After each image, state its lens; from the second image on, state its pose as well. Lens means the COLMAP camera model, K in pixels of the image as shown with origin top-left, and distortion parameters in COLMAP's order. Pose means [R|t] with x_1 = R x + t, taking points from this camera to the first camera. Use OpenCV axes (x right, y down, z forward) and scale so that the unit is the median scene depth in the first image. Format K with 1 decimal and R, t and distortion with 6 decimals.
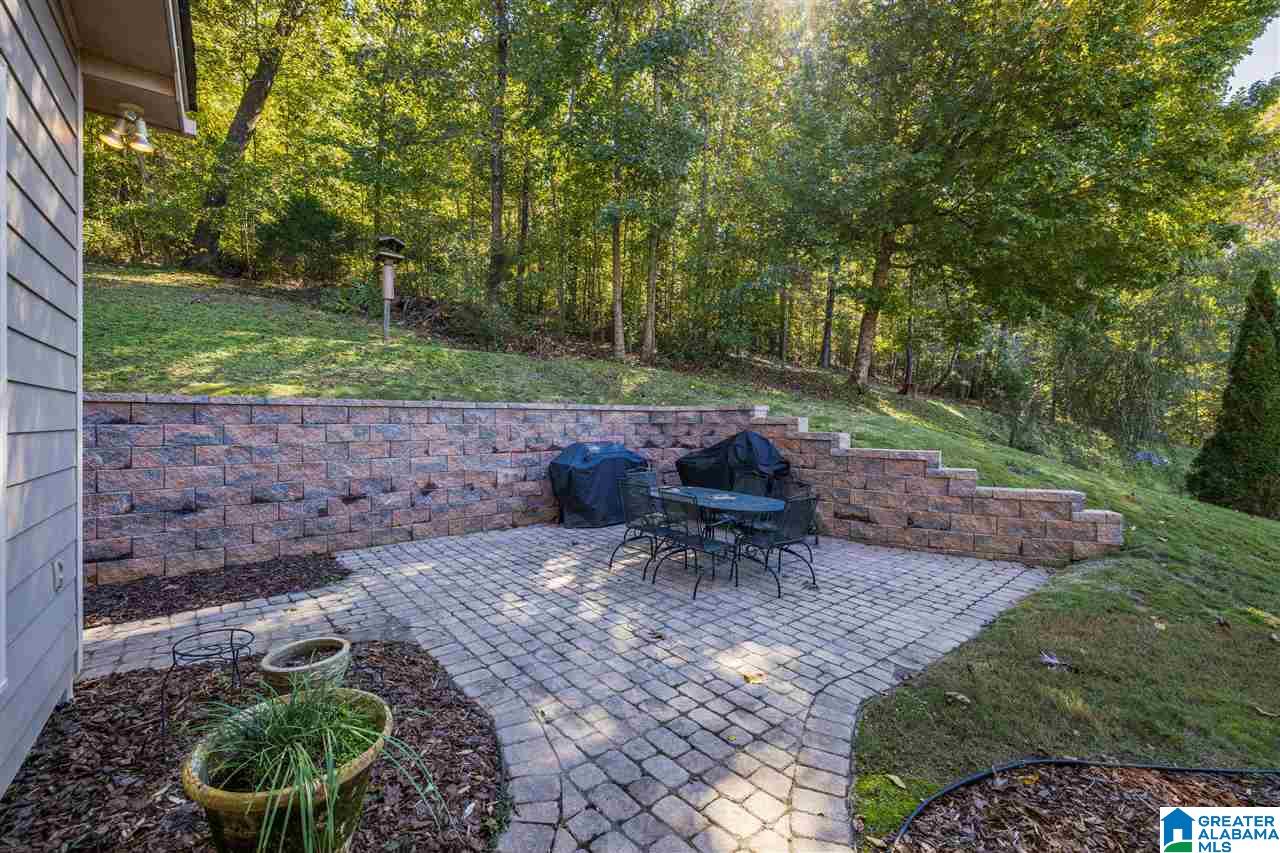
lens RADIAL K [[539.4, 0, 635.0], [0, 539.4, 421.9], [0, 0, 1]] dist [0.001127, 0.000051]
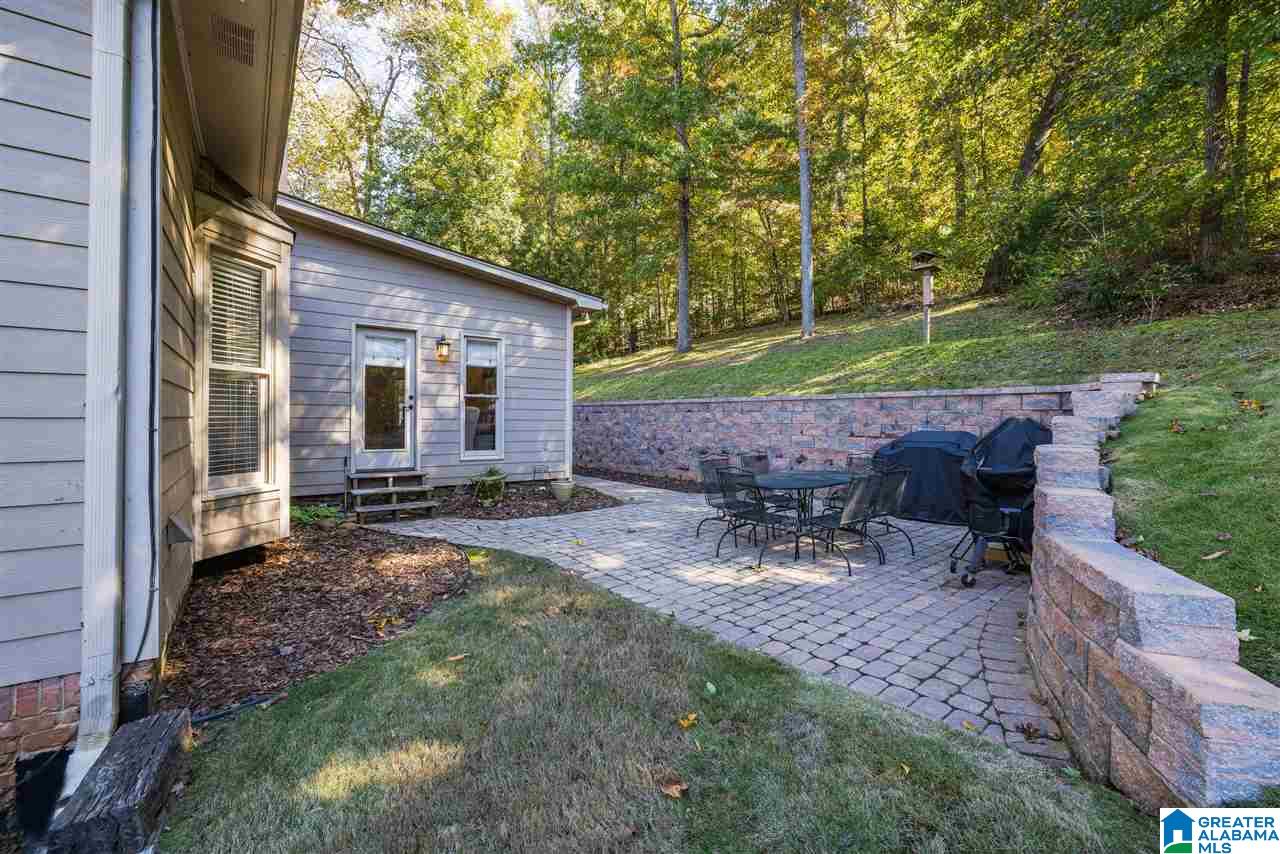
lens RADIAL K [[539.4, 0, 636.1], [0, 539.4, 423.0], [0, 0, 1]] dist [0.001127, 0.000051]
pose [[-0.020037, 0.006305, -0.999779, 0.921229], [-0.008772, 0.999941, 0.006482, 0.025222], [0.999761, 0.008900, -0.019981, 0.561541]]
